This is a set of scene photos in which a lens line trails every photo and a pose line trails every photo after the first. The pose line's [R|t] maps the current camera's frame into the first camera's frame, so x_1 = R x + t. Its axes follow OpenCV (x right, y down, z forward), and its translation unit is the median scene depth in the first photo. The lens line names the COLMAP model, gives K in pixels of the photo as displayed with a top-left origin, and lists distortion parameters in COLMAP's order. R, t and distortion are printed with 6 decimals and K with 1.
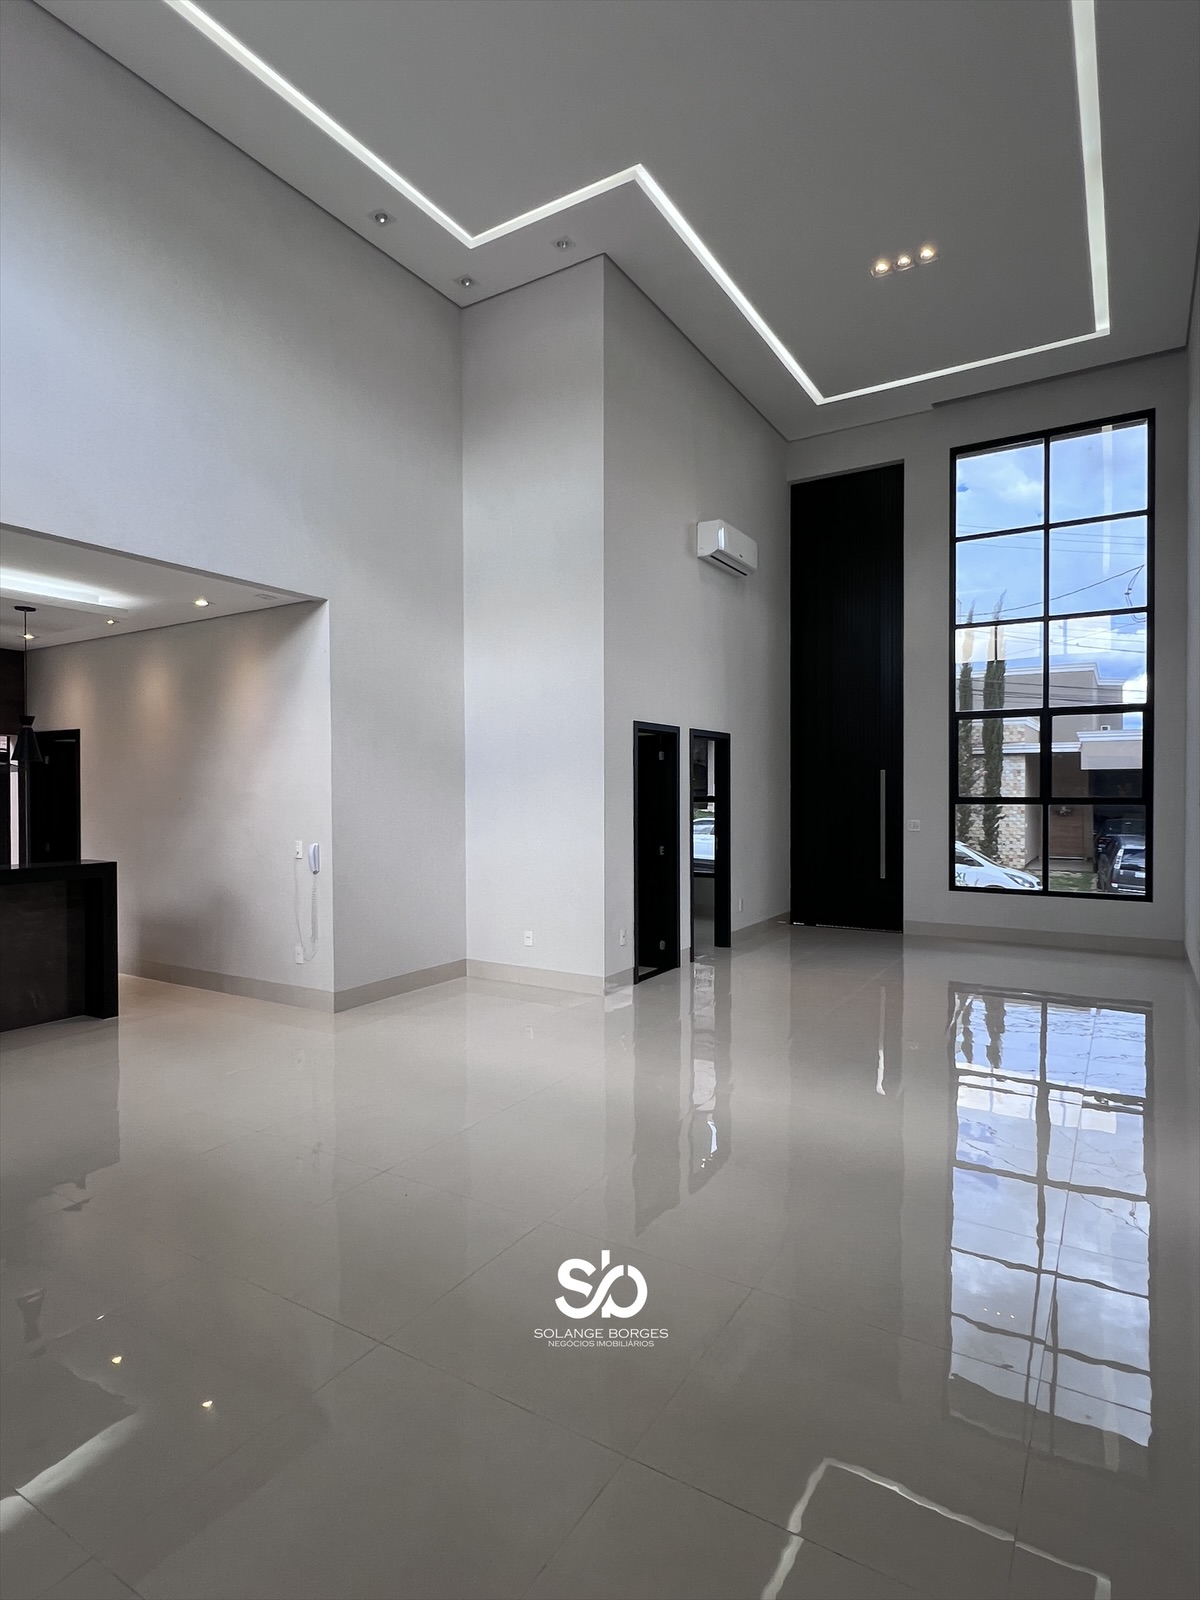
lens RADIAL K [[869.0, 0, 602.6], [0, 869.0, 799.4], [0, 0, 1]] dist [0.004445, -0.000226]
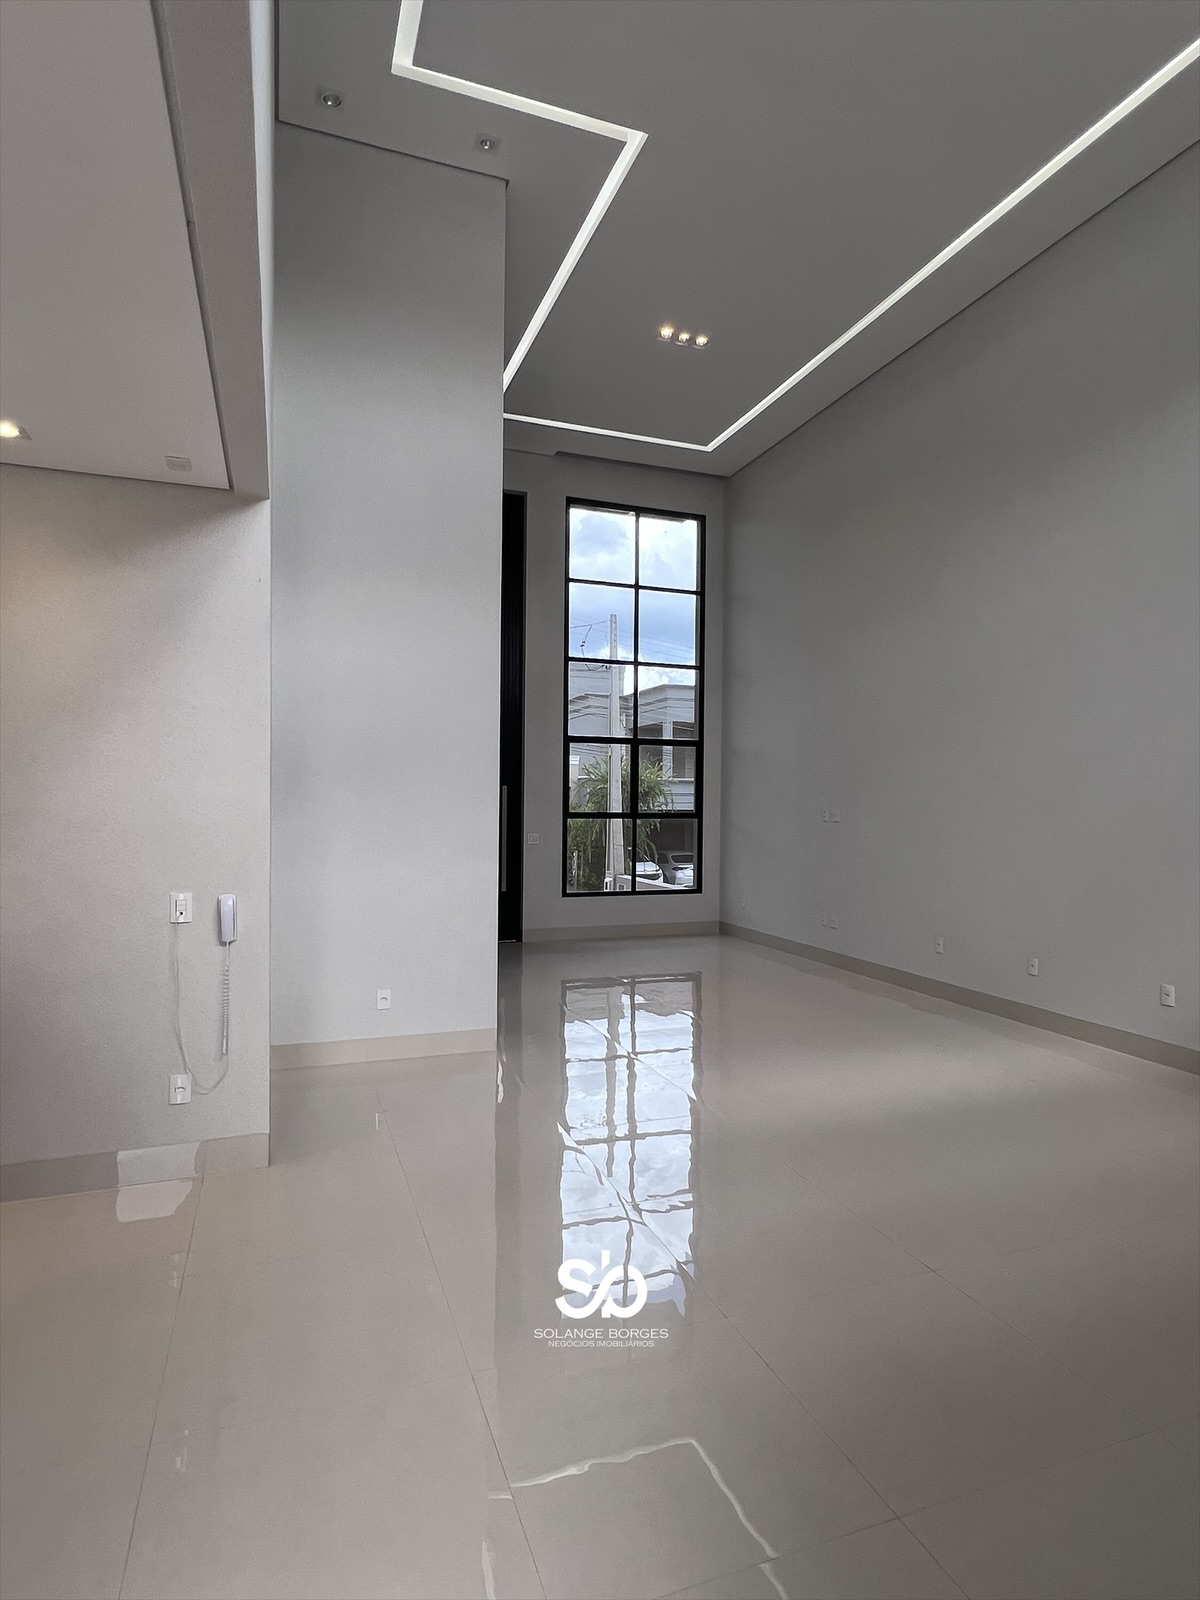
lens RADIAL K [[869.0, 0, 603.8], [0, 869.0, 802.4], [0, 0, 1]] dist [0.004445, -0.000226]
pose [[0.615506, 0.007185, 0.788099, -0.479825], [-0.000573, 0.999962, -0.008669, -0.006122], [-0.788132, 0.004884, 0.615487, 0.315453]]
